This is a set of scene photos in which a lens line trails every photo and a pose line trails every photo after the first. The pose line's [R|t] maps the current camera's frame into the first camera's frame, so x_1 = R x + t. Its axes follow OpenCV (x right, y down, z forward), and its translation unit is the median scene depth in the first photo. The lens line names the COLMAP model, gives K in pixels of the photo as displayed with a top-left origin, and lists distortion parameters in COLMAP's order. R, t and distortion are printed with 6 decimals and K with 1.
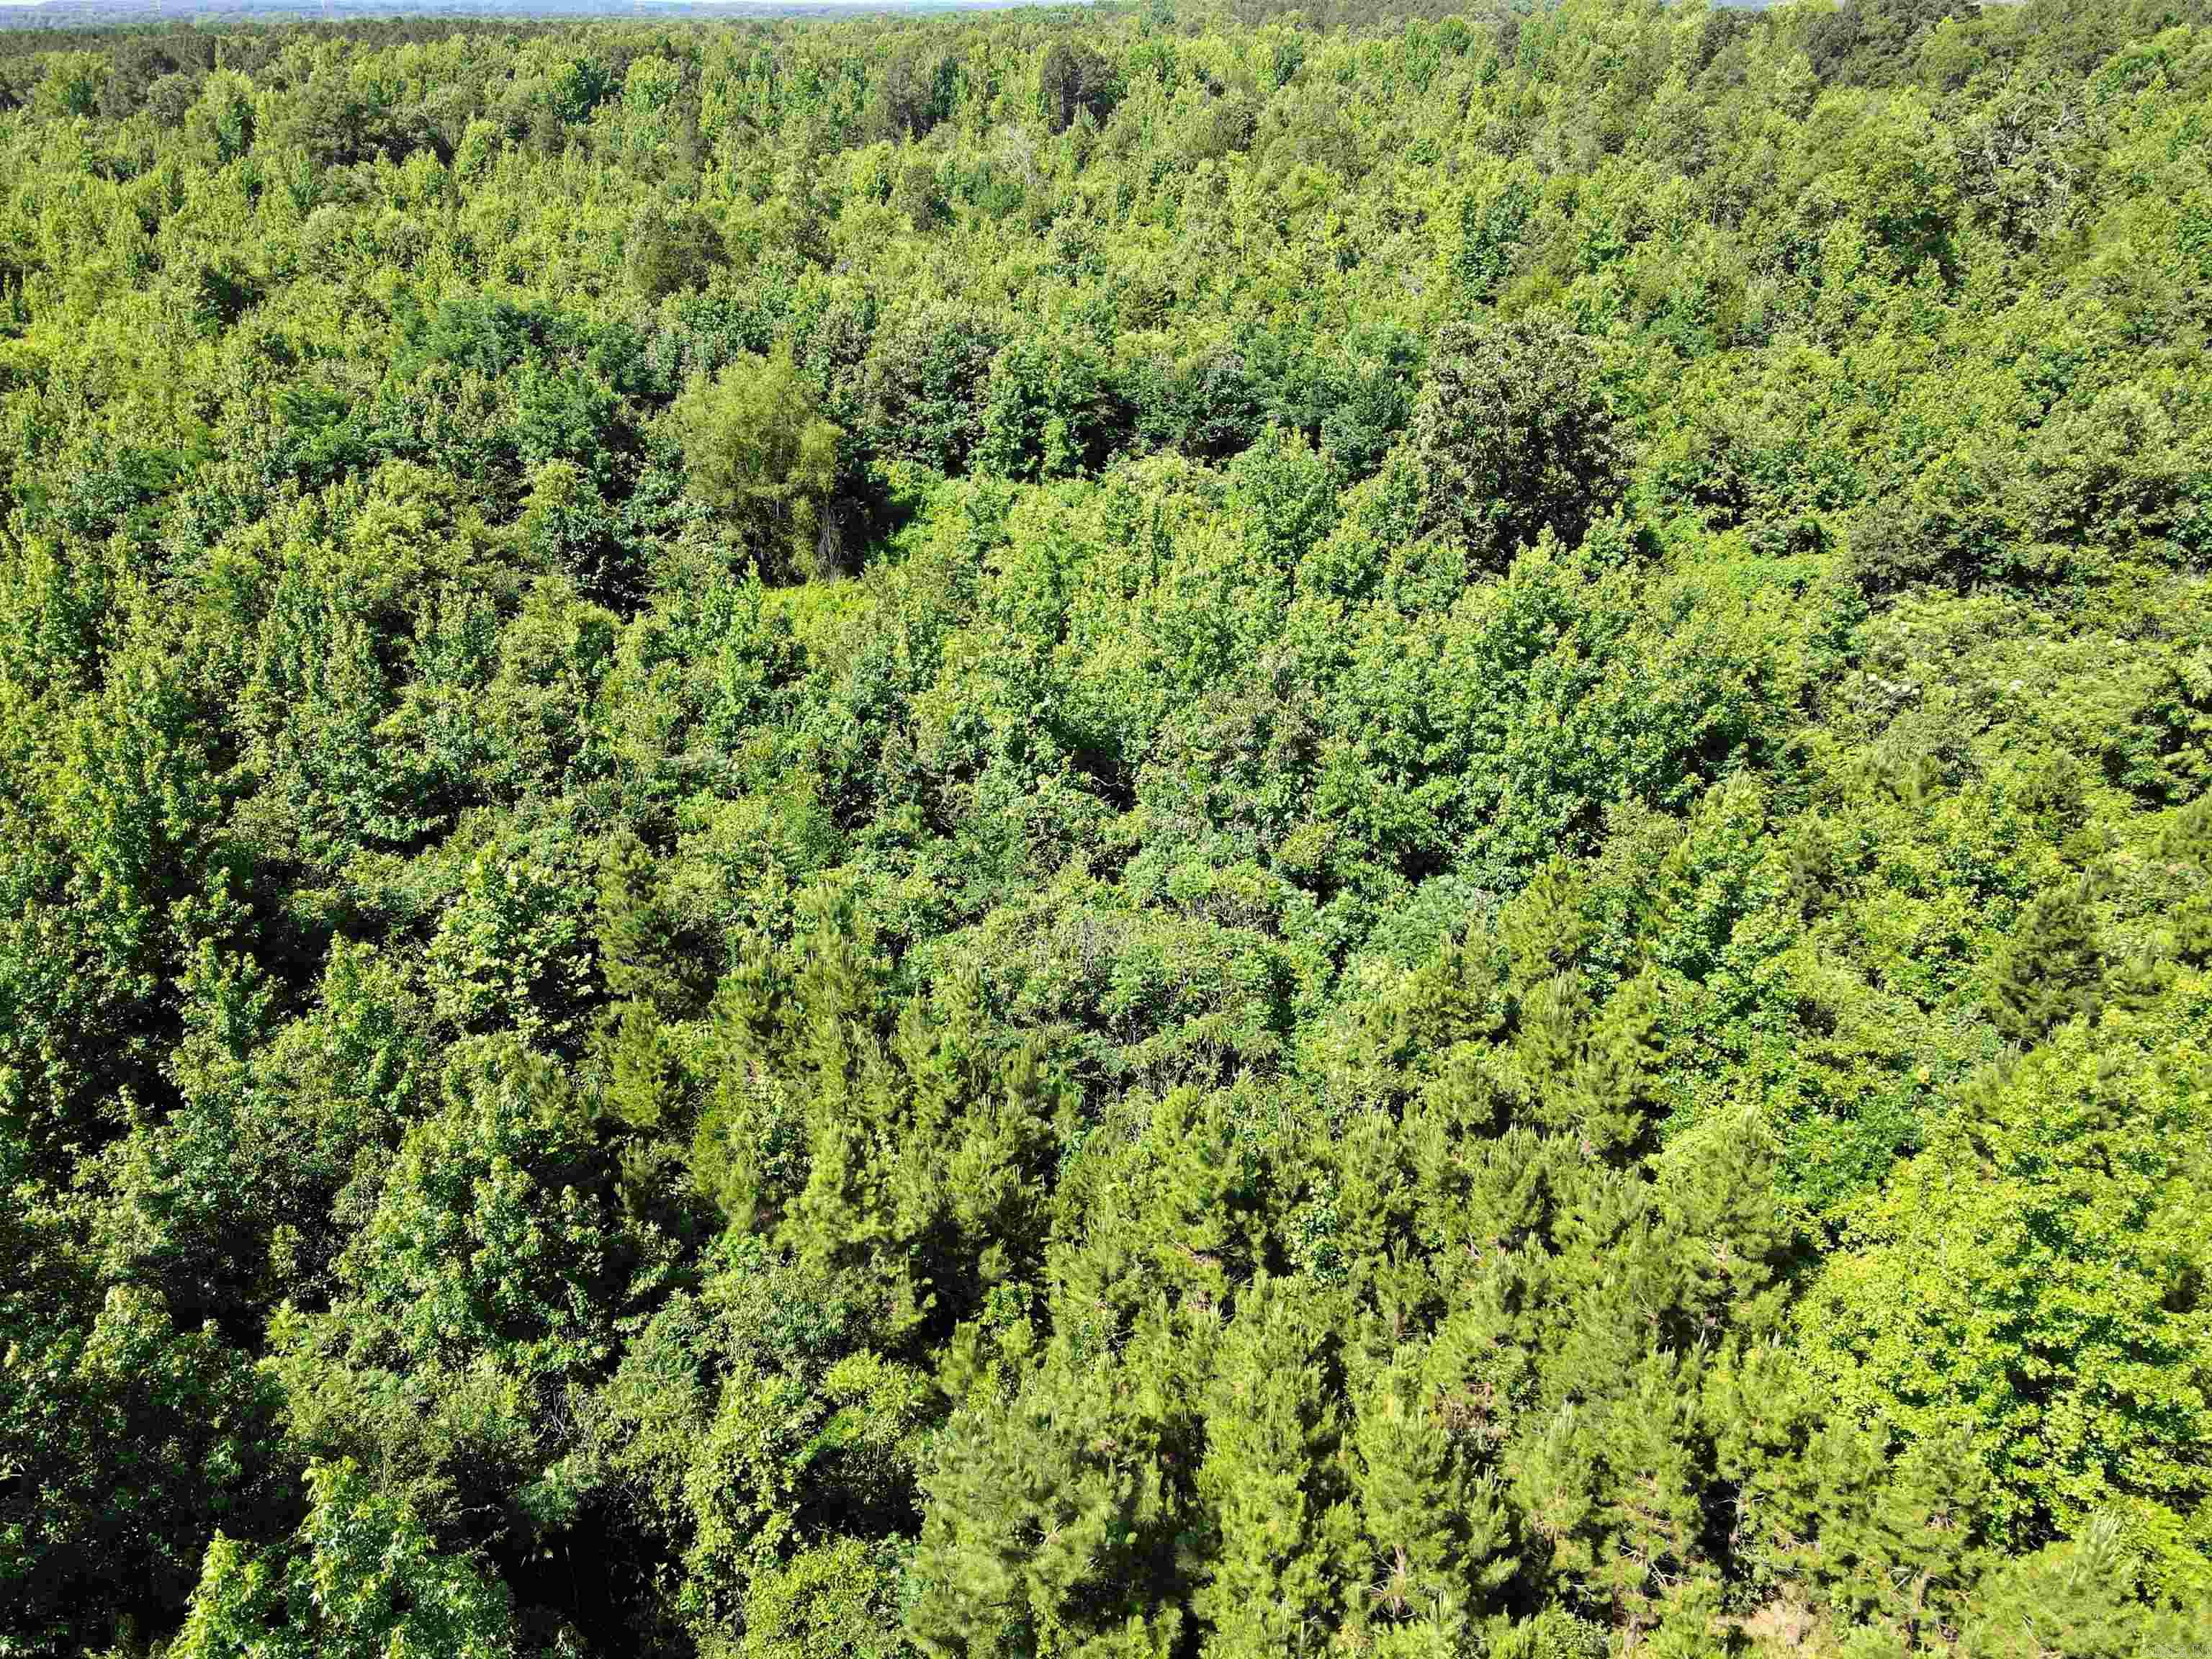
lens RADIAL K [[1608.6, 0, 1105.5], [0, 1608.6, 826.1], [0, 0, 1]] dist [0.014636, -0.000252]
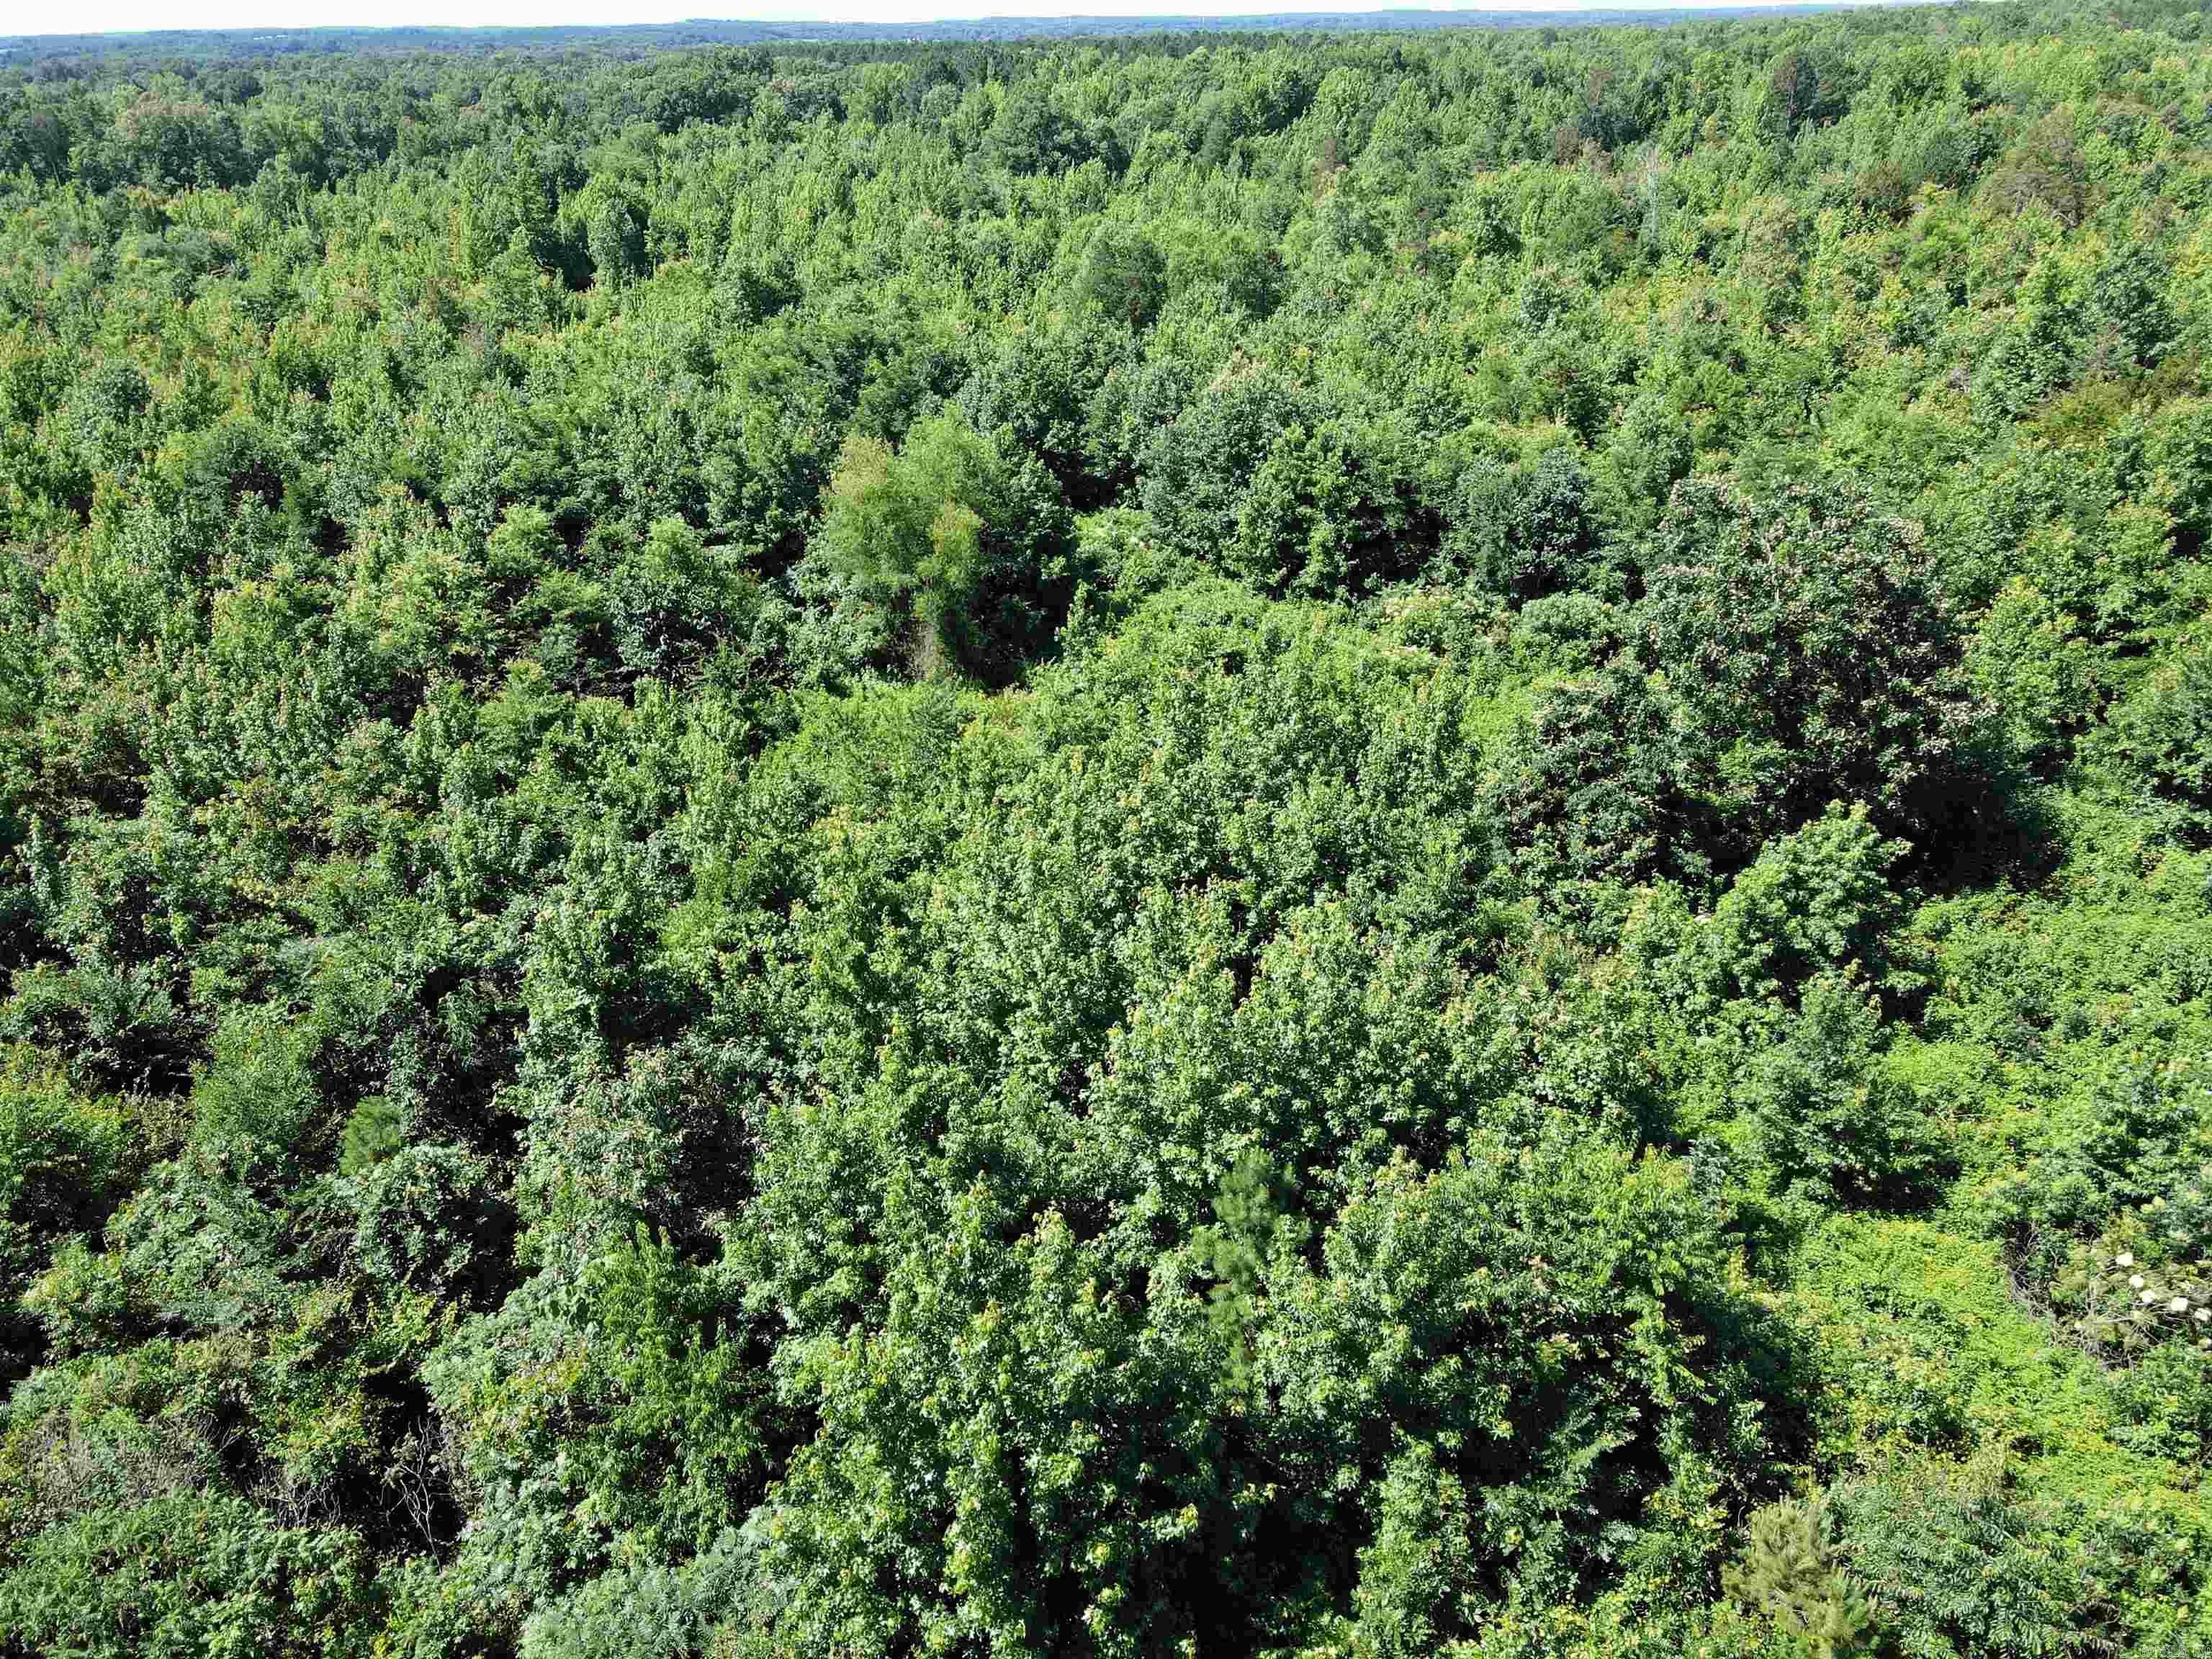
lens RADIAL K [[1608.6, 0, 1112.3], [0, 1608.6, 835.0], [0, 0, 1]] dist [0.014636, -0.000252]
pose [[0.890350, 0.197349, -0.410281, 0.231494], [-0.197309, 0.979401, 0.042921, -0.115499], [0.410300, 0.042737, 0.910948, 0.236559]]
